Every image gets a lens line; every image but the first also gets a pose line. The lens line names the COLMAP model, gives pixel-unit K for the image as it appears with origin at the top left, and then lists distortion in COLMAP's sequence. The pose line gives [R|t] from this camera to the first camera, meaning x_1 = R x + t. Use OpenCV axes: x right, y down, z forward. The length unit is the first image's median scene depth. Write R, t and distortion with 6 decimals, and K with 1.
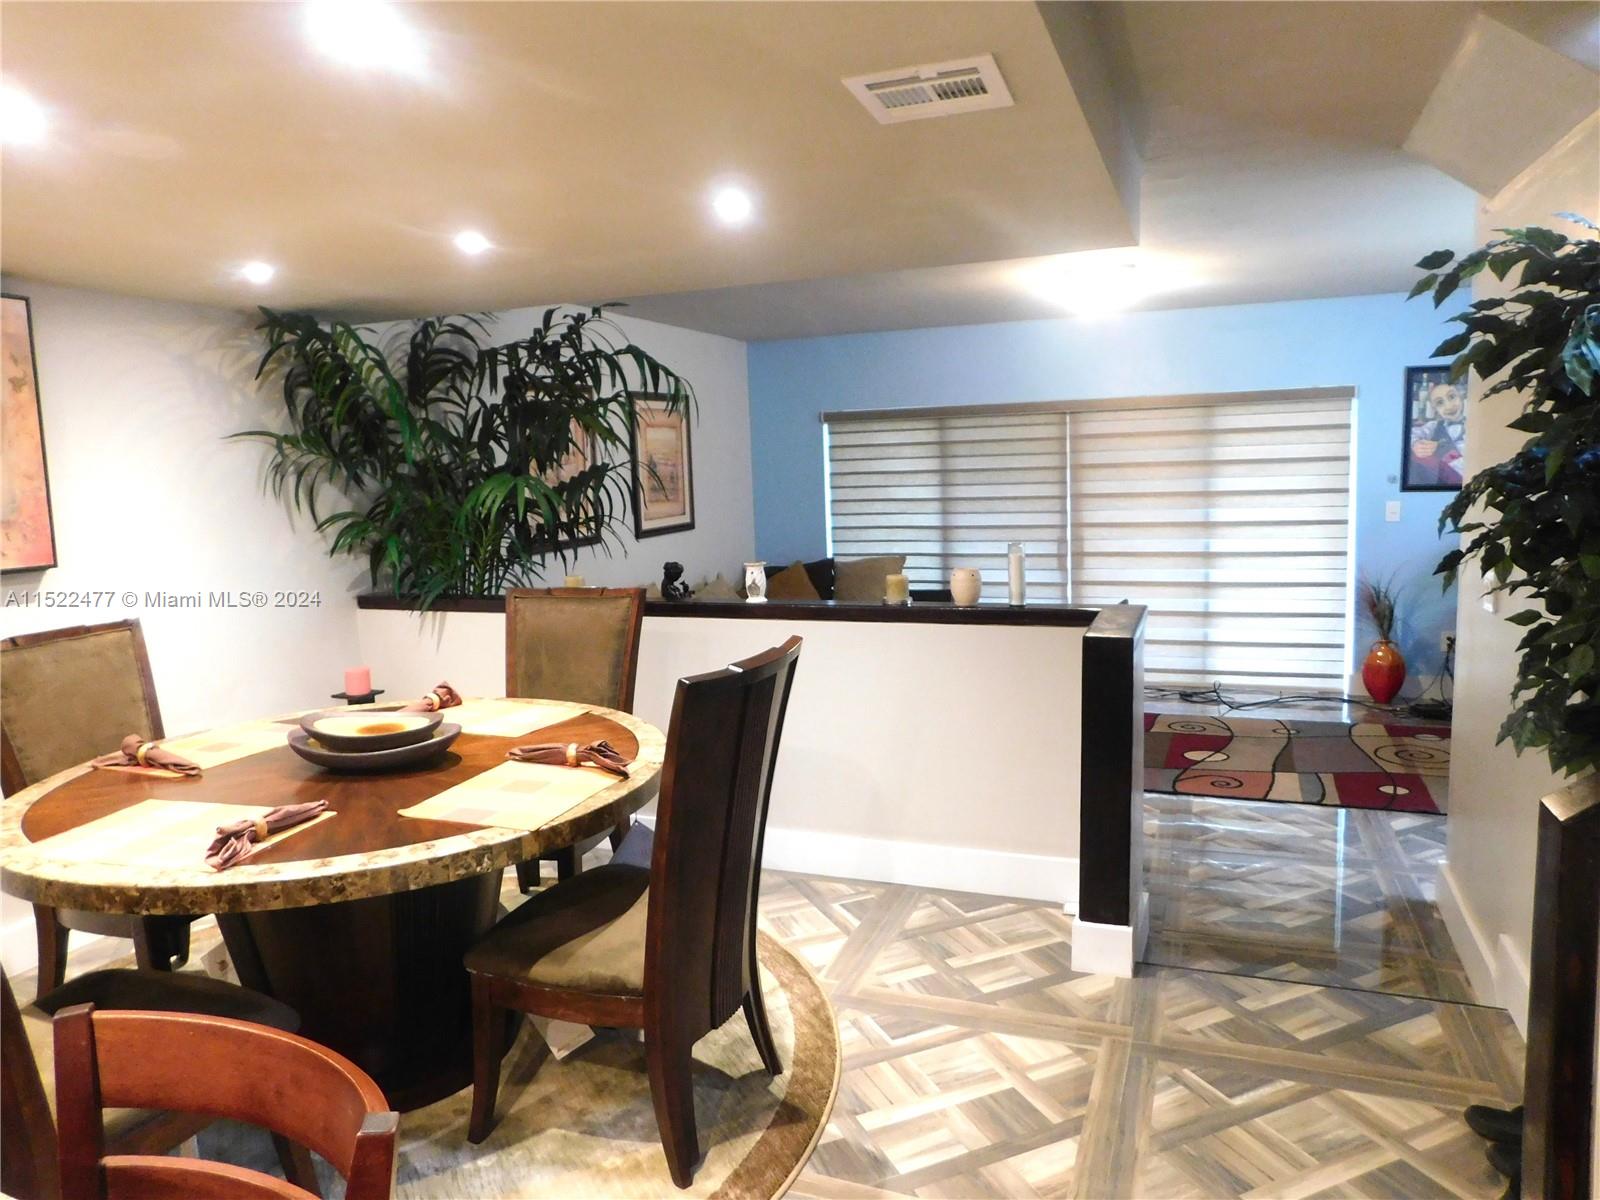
lens RADIAL K [[1050.2, 0, 794.8], [0, 1050.2, 596.4], [0, 0, 1]] dist [-0.062570, 0.041191]
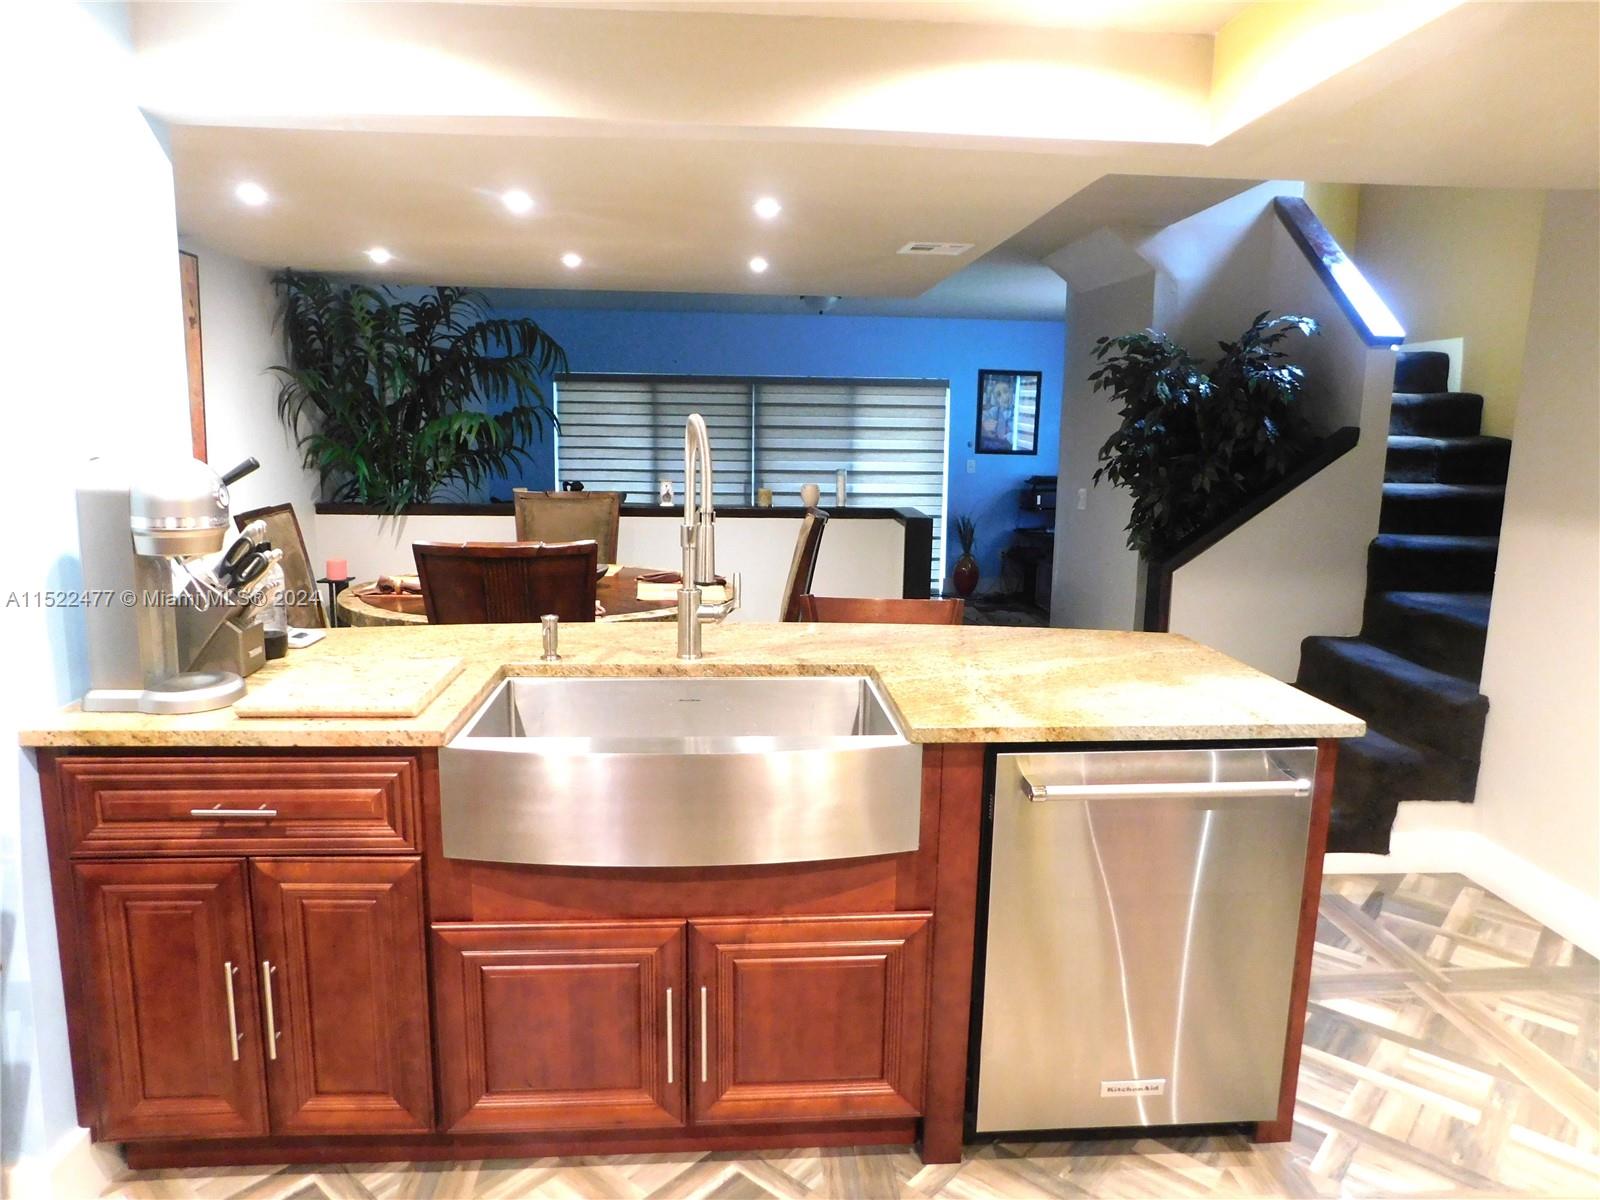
lens RADIAL K [[1050.2, 0, 801.5], [0, 1050.2, 597.4], [0, 0, 1]] dist [-0.062570, 0.041191]
pose [[0.895865, -0.023829, 0.443687, -0.316454], [0.007913, 0.999258, 0.037689, 0.047893], [-0.444256, -0.030254, 0.895389, -0.248777]]
